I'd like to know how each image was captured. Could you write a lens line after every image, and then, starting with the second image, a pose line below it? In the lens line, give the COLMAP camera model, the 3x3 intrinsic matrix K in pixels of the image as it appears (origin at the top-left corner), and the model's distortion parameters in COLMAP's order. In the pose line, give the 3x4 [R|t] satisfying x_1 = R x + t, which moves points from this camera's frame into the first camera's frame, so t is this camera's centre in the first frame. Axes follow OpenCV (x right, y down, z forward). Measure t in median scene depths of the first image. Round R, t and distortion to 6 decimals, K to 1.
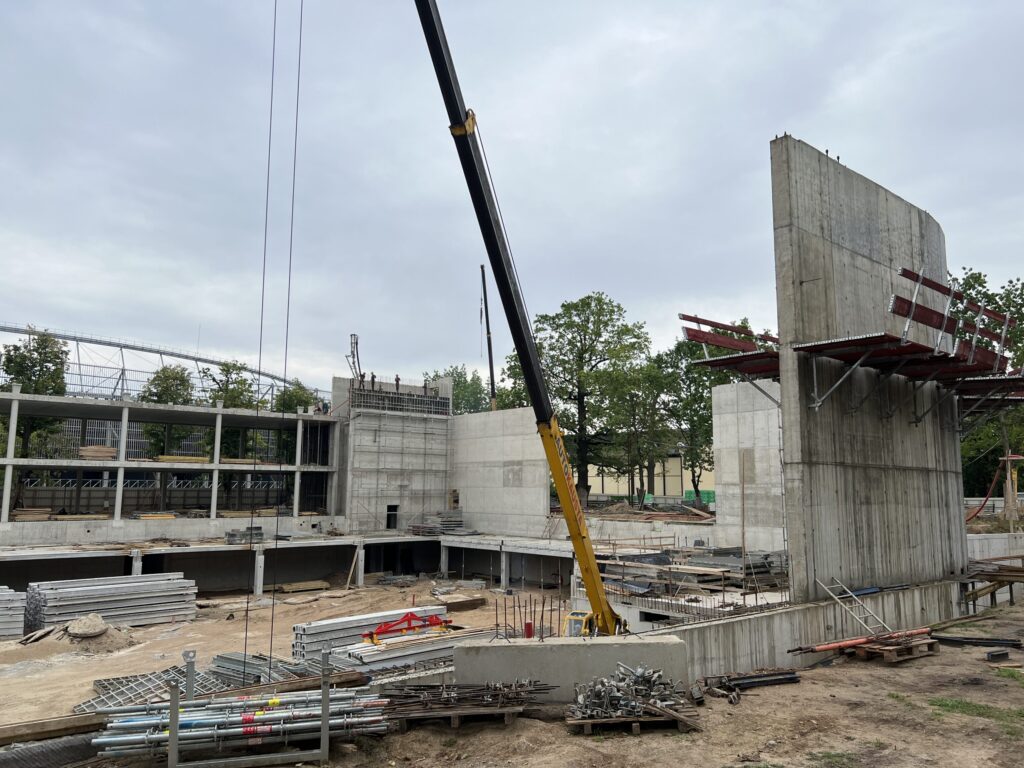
lens RADIAL K [[770.1, 0, 512.0], [0, 770.1, 384.0], [0, 0, 1]] dist [-0.002978, -0.002286]
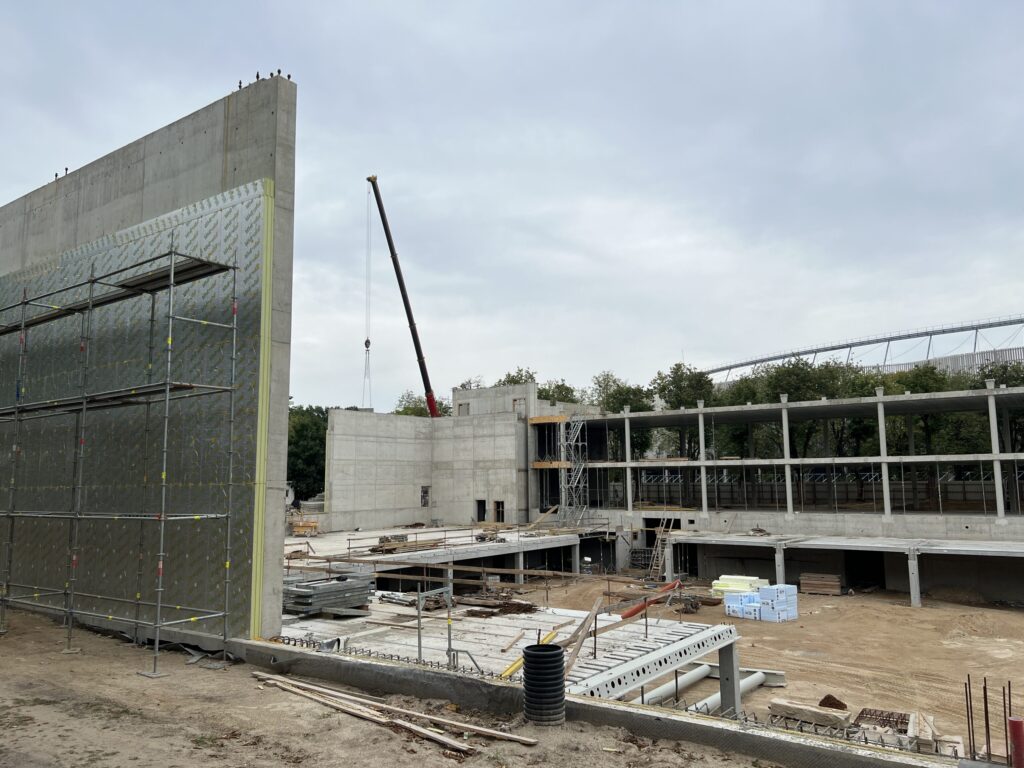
lens RADIAL K [[770.1, 0, 512.0], [0, 770.1, 384.0], [0, 0, 1]] dist [-0.002978, -0.002286]
pose [[0.225405, -0.134054, -0.964999, 0.520238], [0.140051, 0.984660, -0.104072, 0.063922], [0.964146, -0.111691, 0.240722, 0.434306]]
